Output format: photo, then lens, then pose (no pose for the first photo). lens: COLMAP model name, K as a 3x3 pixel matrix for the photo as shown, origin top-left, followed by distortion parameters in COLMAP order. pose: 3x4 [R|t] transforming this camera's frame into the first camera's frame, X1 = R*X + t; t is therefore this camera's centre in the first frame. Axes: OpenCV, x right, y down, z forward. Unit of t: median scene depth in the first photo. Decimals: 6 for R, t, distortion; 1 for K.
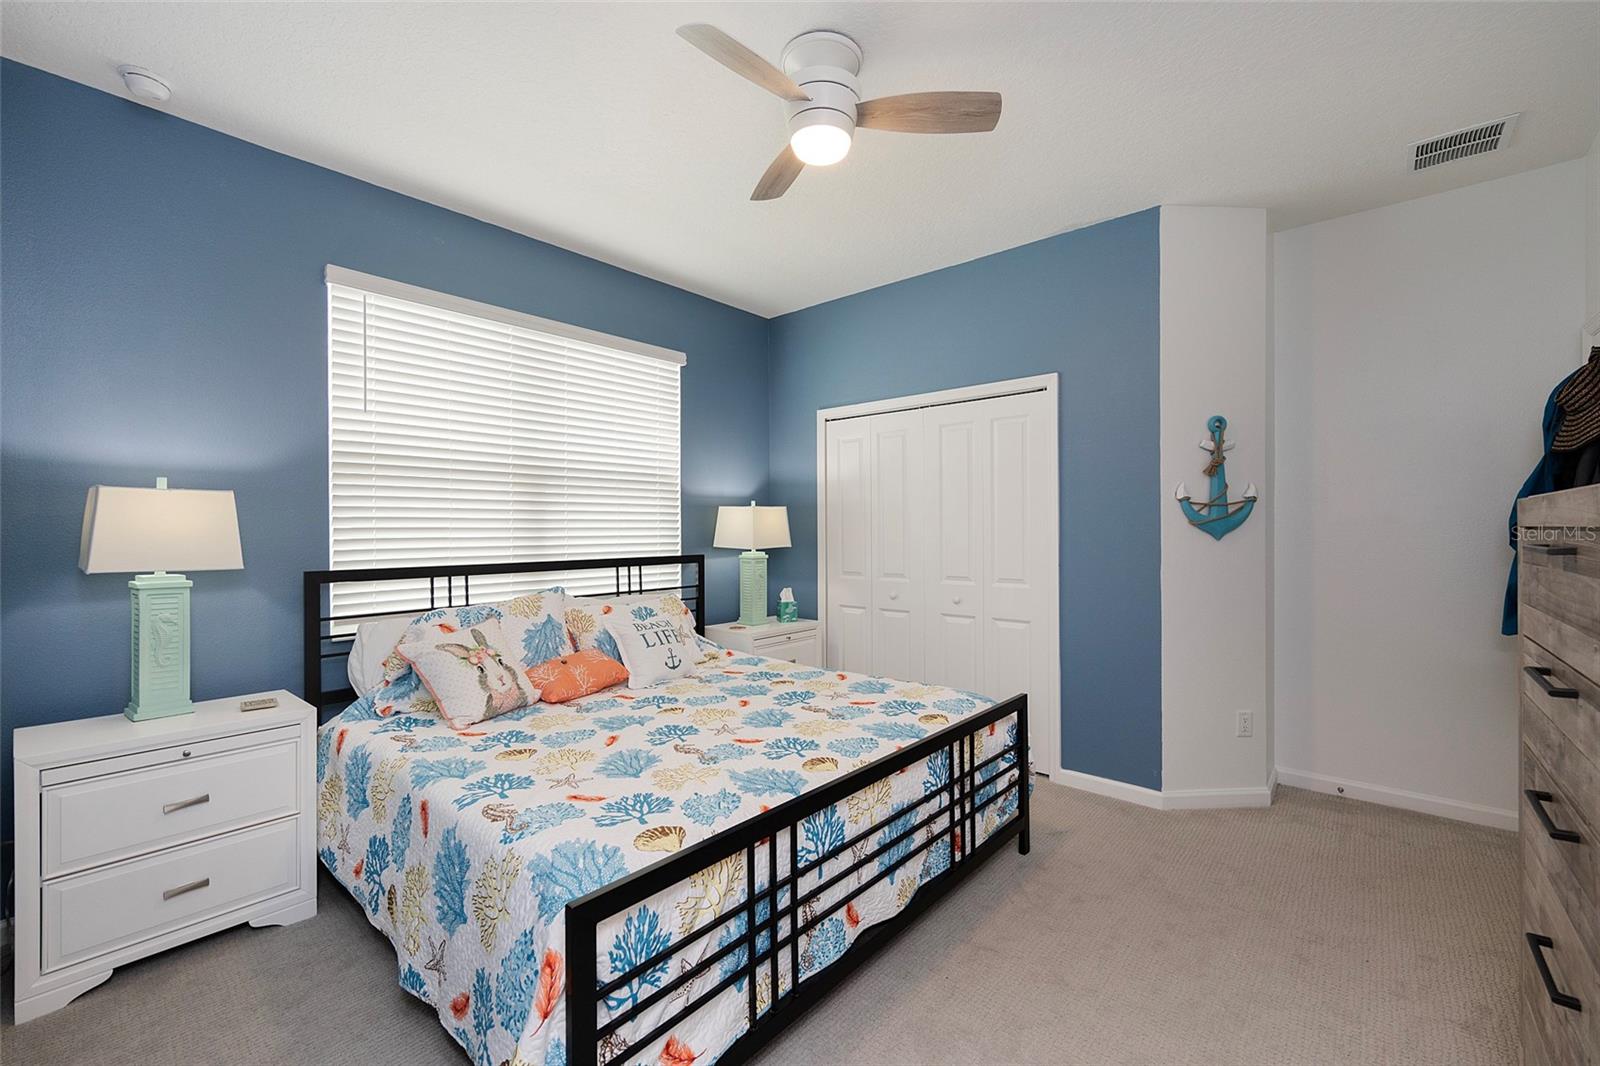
lens RADIAL K [[649.4, 0, 805.5], [0, 649.4, 527.5], [0, 0, 1]] dist [-0.009084, 0.000054]
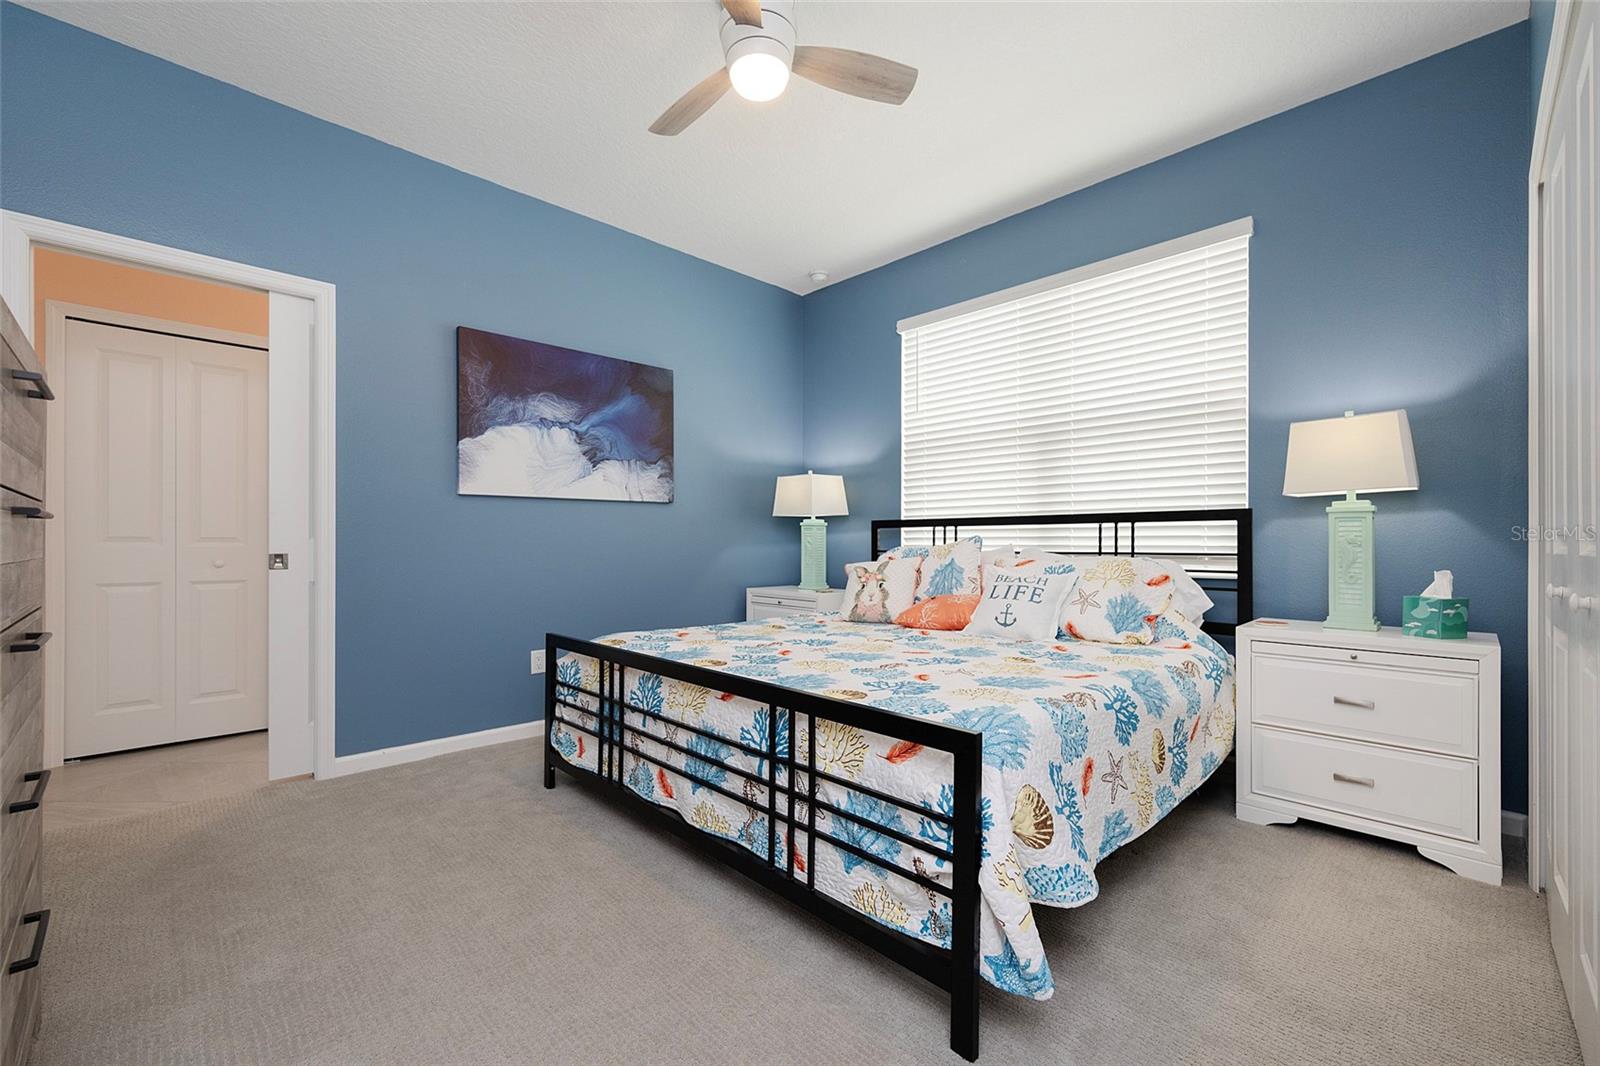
lens RADIAL K [[649.4, 0, 804.8], [0, 649.4, 540.8], [0, 0, 1]] dist [-0.009084, 0.000054]
pose [[-0.068363, 0.000693, -0.997660, 1.037896], [0.003750, 0.999993, 0.000438, 0.141926], [0.997653, -0.003712, -0.068365, 1.138915]]
